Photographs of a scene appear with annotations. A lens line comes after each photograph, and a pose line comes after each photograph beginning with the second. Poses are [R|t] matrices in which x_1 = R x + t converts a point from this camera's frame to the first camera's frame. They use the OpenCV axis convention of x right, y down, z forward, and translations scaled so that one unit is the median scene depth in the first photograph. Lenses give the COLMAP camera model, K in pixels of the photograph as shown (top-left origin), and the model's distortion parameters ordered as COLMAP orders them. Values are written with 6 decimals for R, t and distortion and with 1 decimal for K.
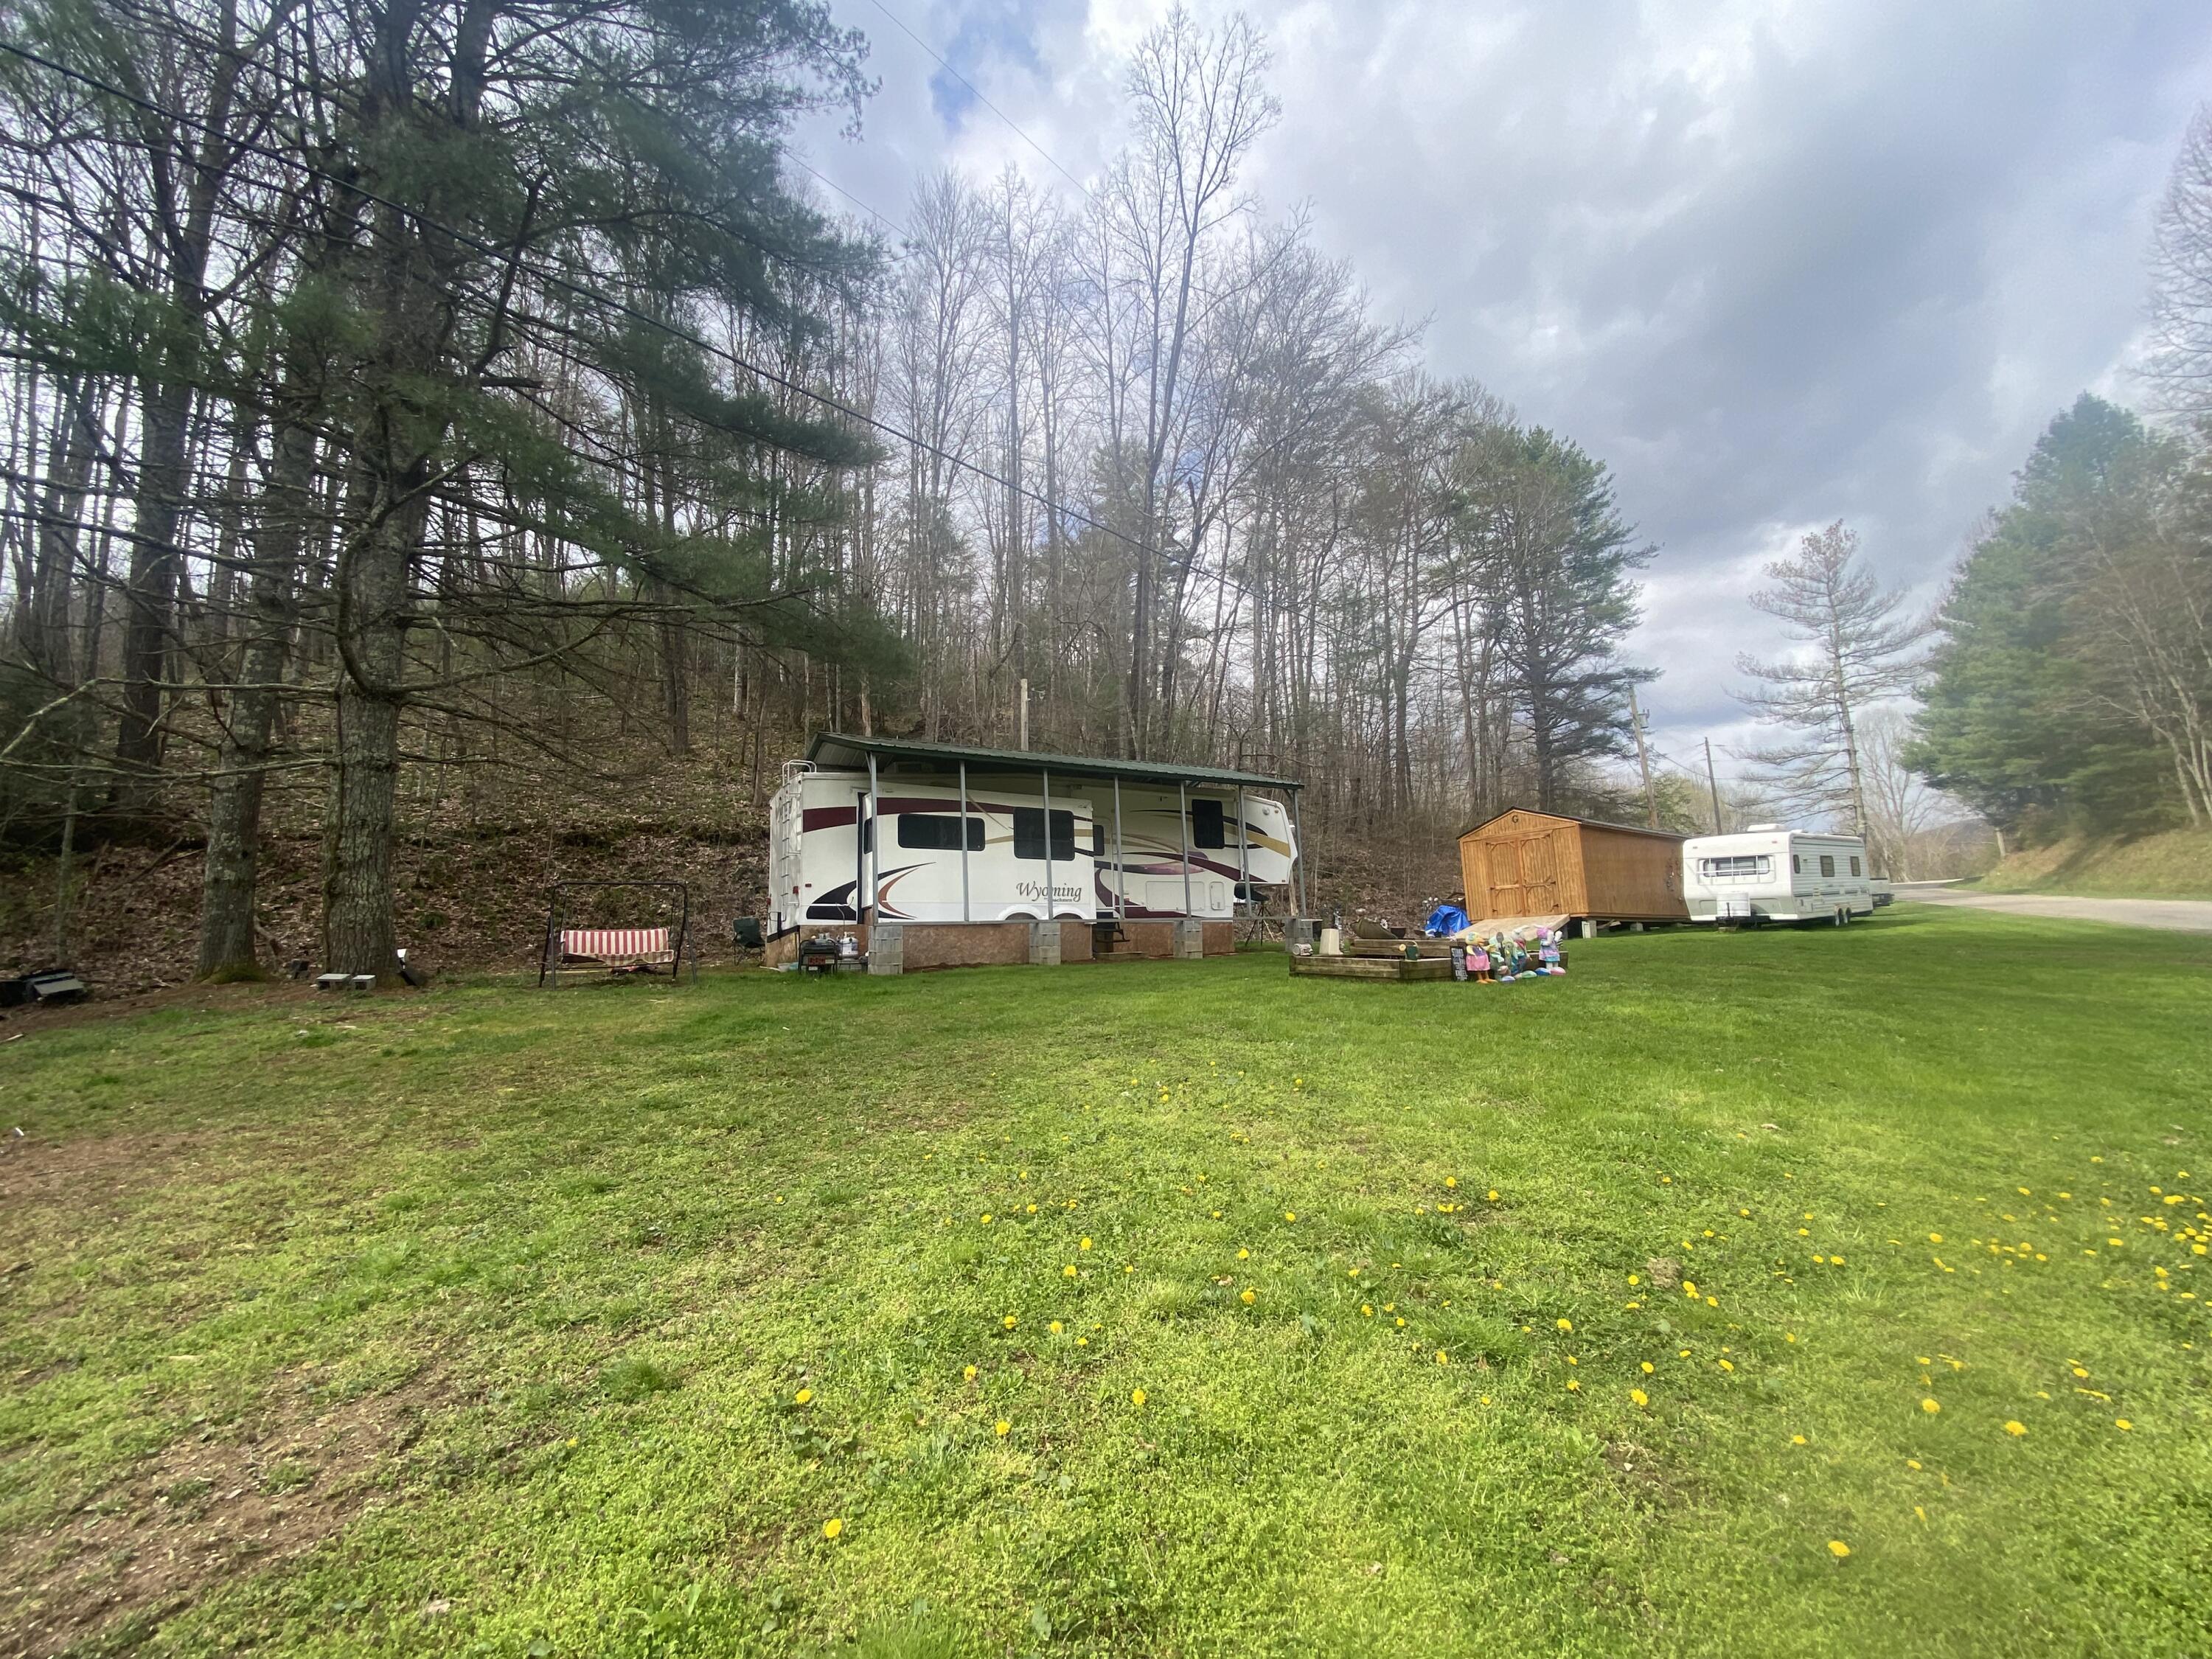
lens RADIAL K [[880.4, 0, 1108.6], [0, 880.4, 827.8], [0, 0, 1]] dist [0.026819, -0.023323]
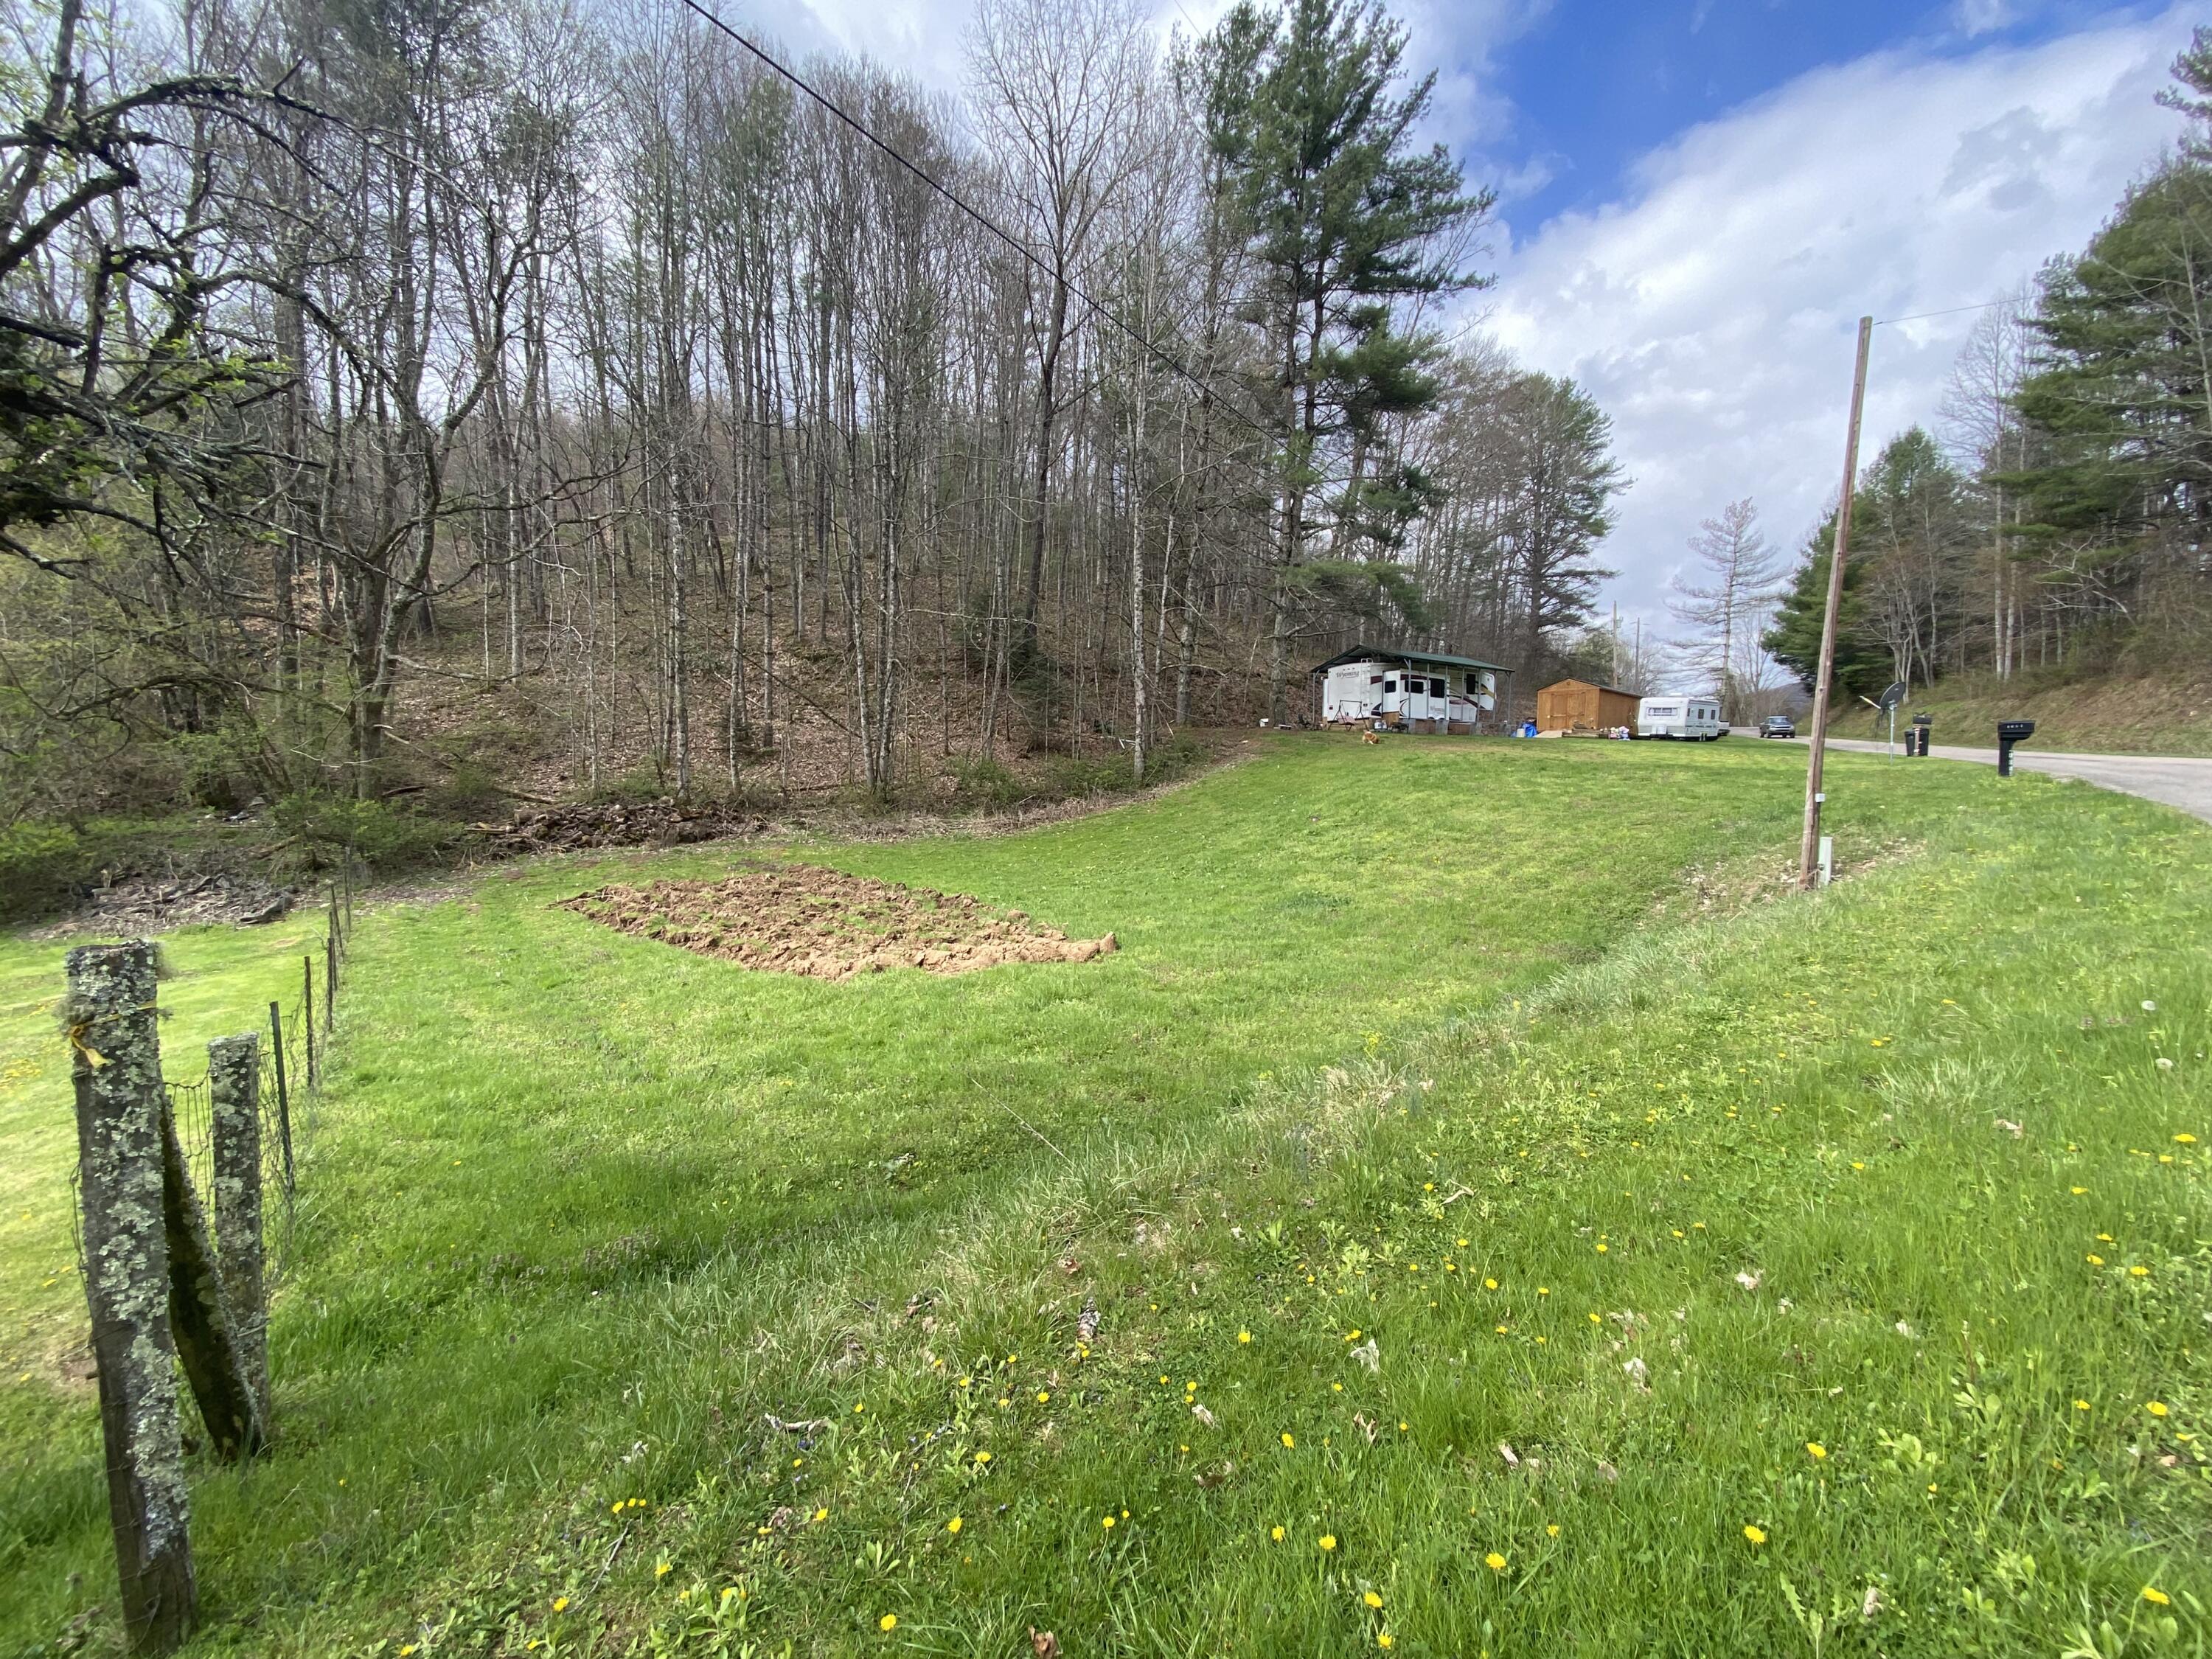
lens RADIAL K [[880.4, 0, 1108.6], [0, 880.4, 827.8], [0, 0, 1]] dist [0.026819, -0.023323]
pose [[0.993549, 0.039528, 0.106287, -0.683235], [-0.061185, 0.976006, 0.208969, -0.040165], [-0.095477, -0.214124, 0.972129, -0.829065]]
